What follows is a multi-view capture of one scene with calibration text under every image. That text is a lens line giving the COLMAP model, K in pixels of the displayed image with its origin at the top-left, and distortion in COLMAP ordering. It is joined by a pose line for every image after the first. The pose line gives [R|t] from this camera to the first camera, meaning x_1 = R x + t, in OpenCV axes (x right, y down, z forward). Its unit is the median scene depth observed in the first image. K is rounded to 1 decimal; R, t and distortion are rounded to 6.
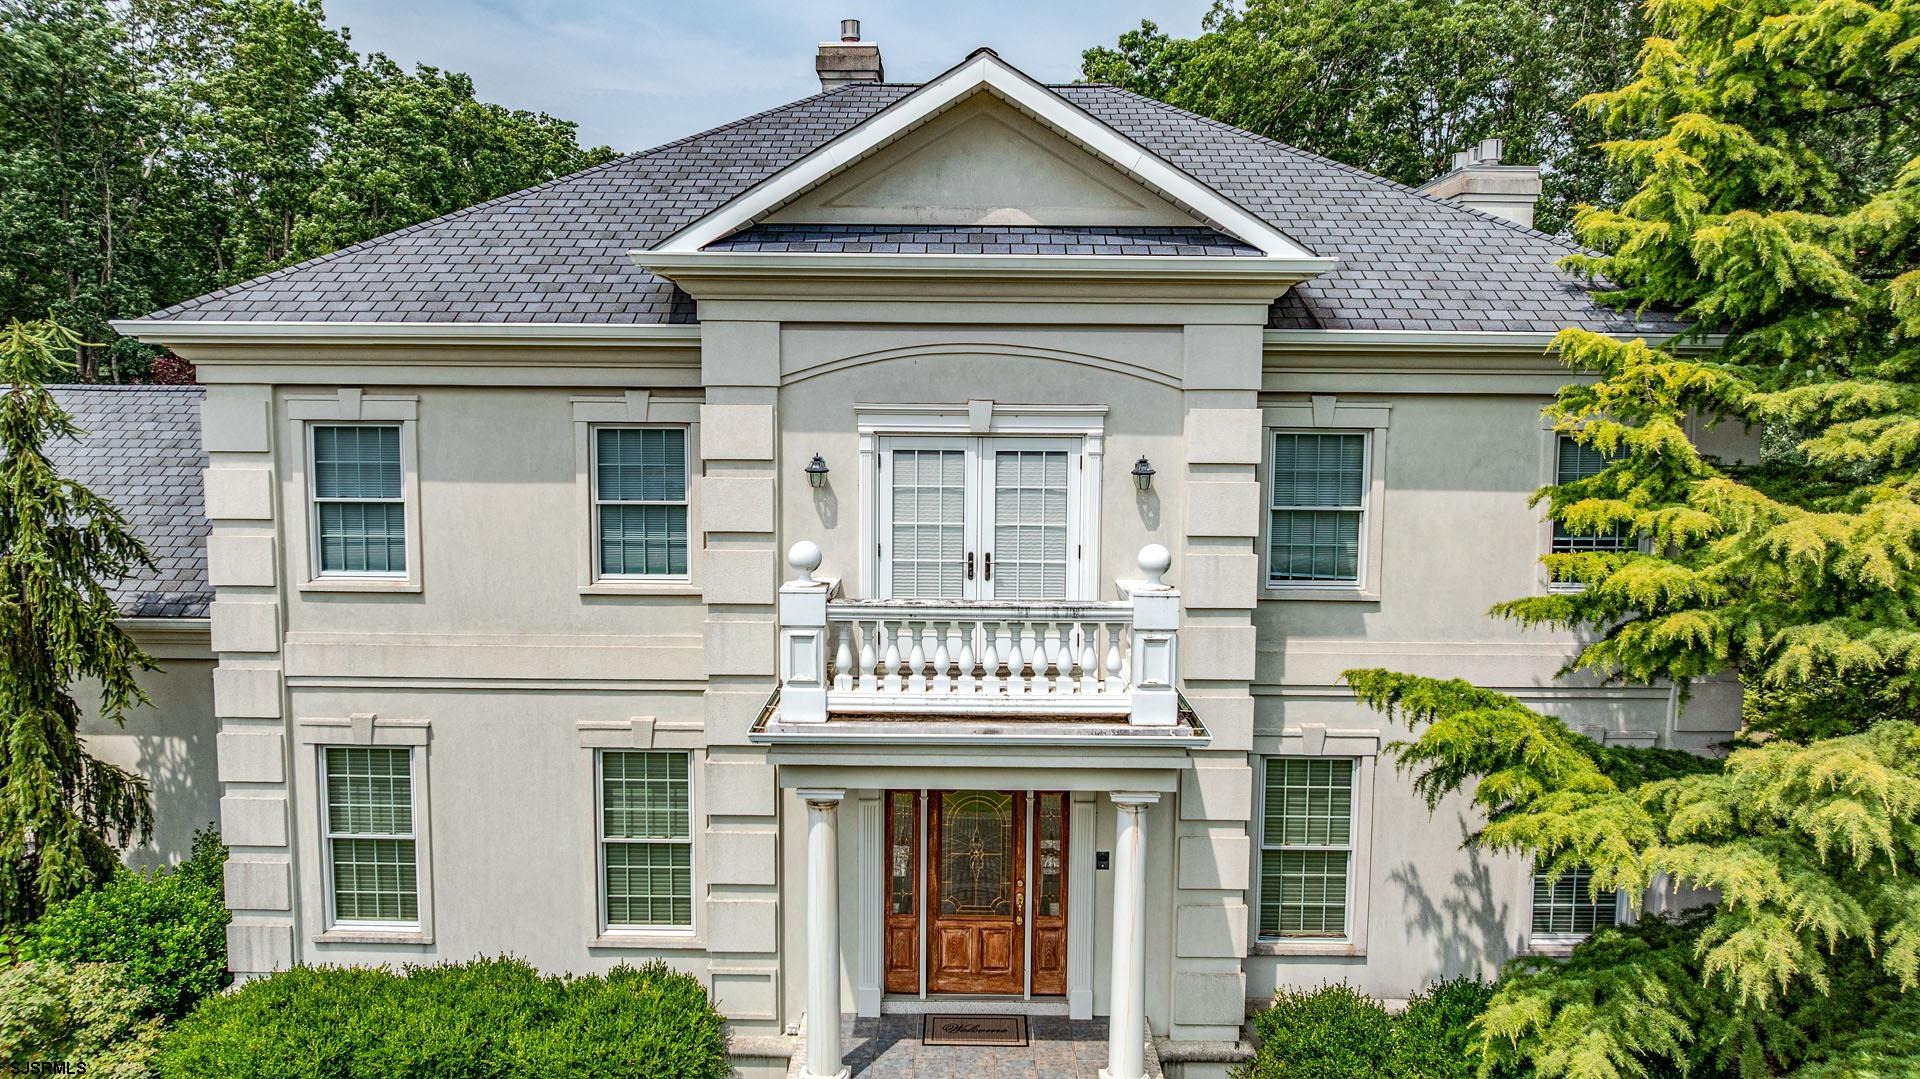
lens RADIAL K [[1353.7, 0, 960.1], [0, 1353.7, 535.1], [0, 0, 1]] dist [-0.026715, 0.017589]
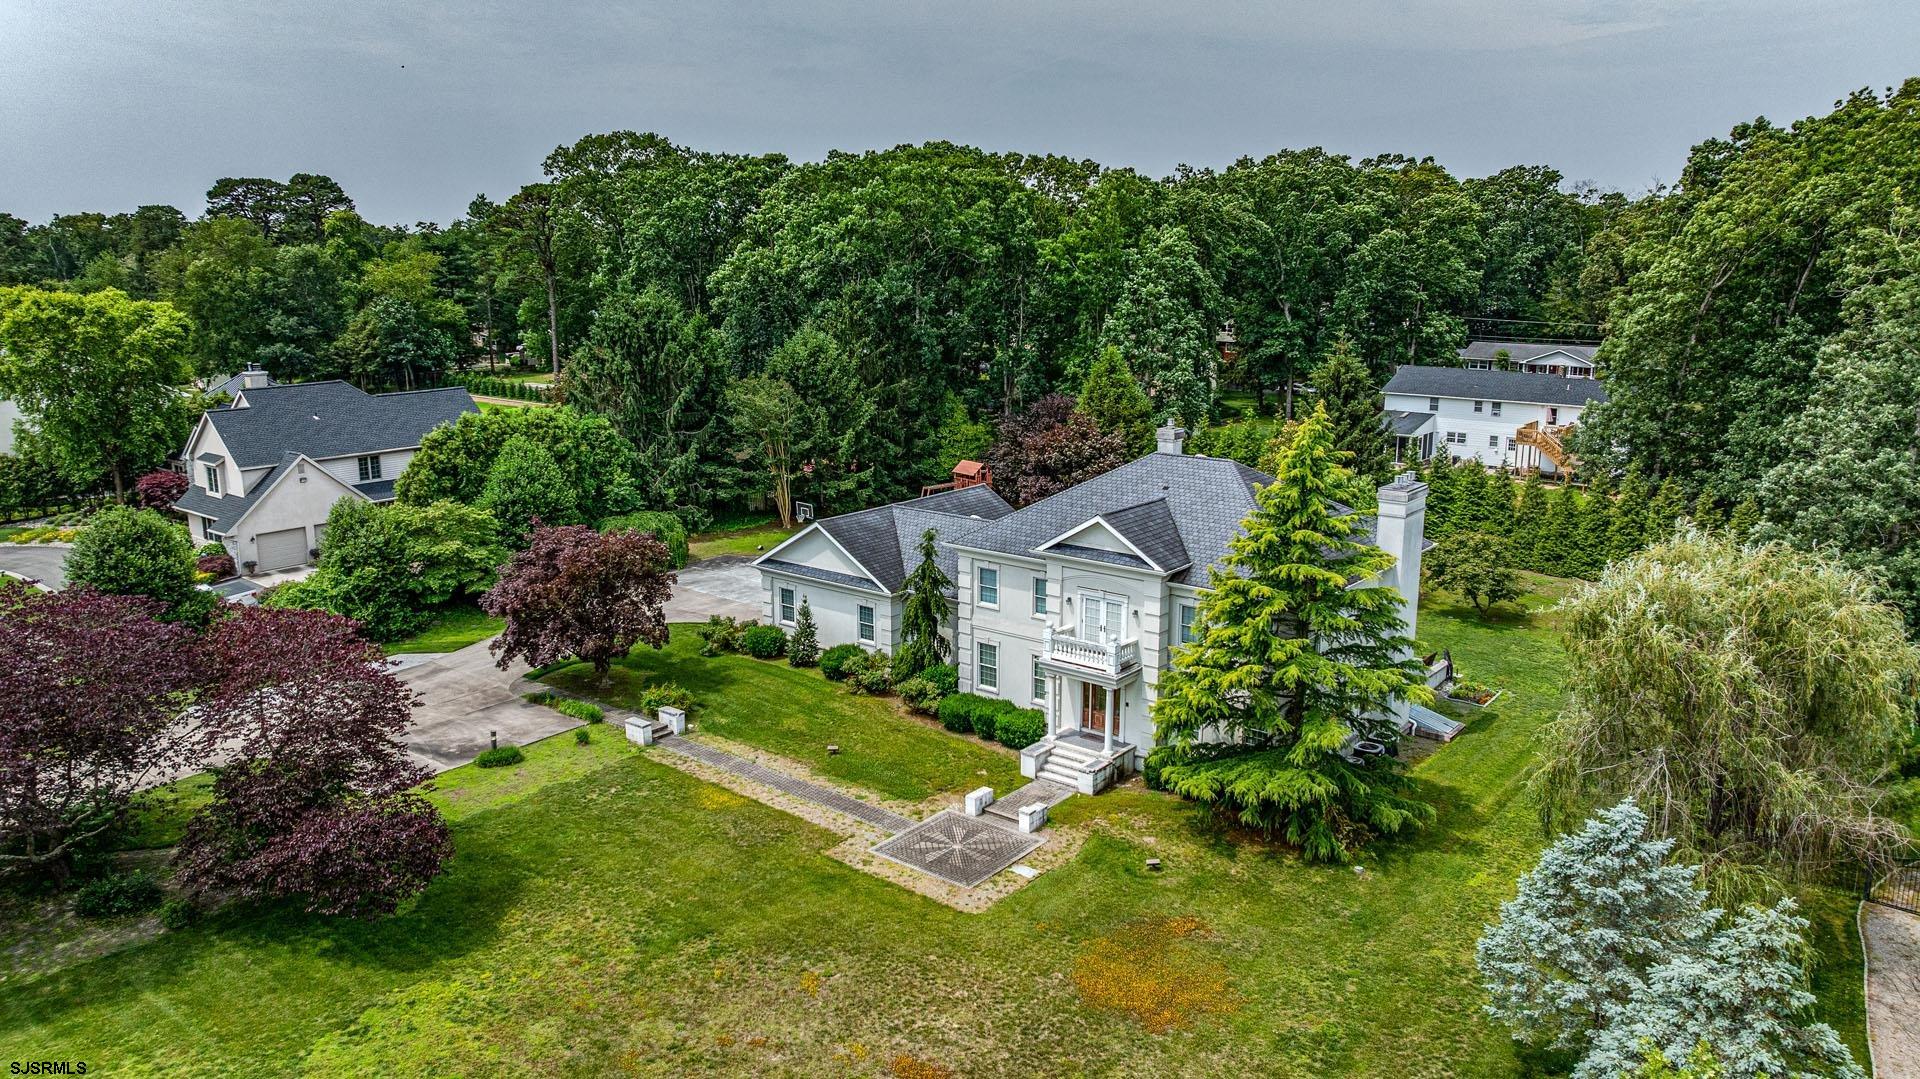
lens RADIAL K [[1353.7, 0, 949.6], [0, 1353.7, 517.7], [0, 0, 1]] dist [-0.026715, 0.017589]
pose [[0.781049, 0.114576, -0.613869, 2.045923], [-0.051770, 0.991520, 0.119194, -0.744370], [0.622320, -0.061316, 0.780357, -2.376597]]
